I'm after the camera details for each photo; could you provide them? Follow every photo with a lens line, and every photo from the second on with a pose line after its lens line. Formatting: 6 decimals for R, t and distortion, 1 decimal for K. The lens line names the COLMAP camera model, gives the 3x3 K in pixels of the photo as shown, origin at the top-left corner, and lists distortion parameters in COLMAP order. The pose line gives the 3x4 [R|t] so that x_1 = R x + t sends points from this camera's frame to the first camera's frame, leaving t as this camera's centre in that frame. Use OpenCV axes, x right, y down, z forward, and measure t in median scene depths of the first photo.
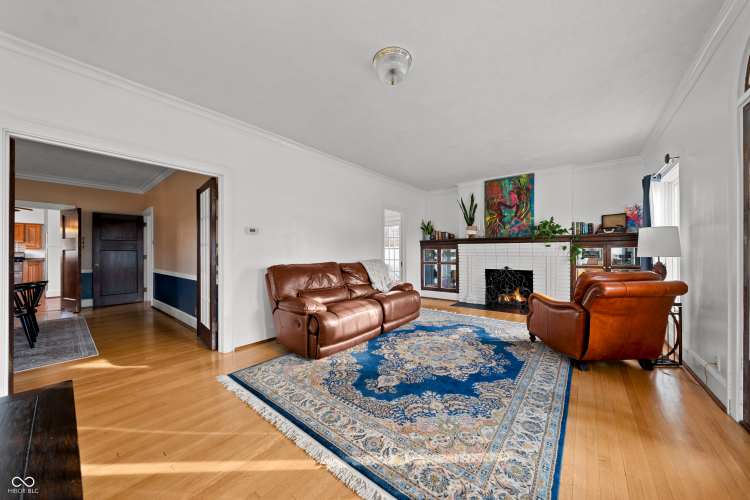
lens RADIAL K [[257.7, 0, 375.0], [0, 257.7, 250.0], [0, 0, 1]] dist [0.000100, -0.000003]
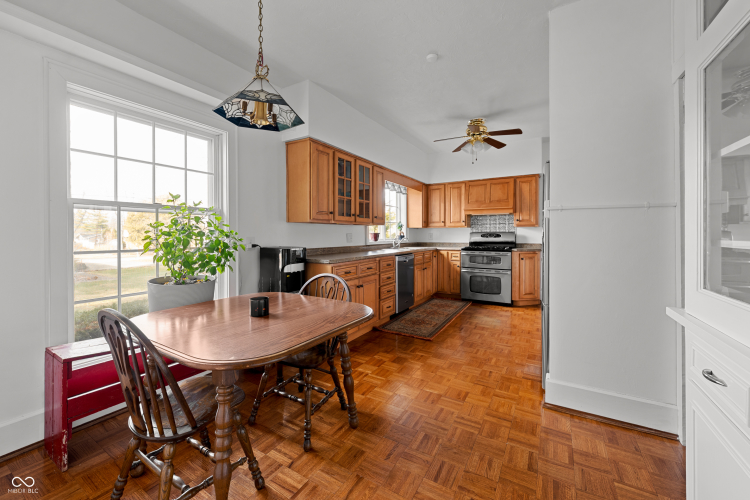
lens RADIAL K [[310.9, 0, 354.8], [0, 310.9, 236.8], [0, 0, 1]] dist [0.000333, -0.000003]
pose [[0.112089, 0.008995, -0.993657, -0.761799], [0.008115, 0.999917, 0.009967, 0.008617], [0.993665, -0.009181, 0.112007, 0.599691]]
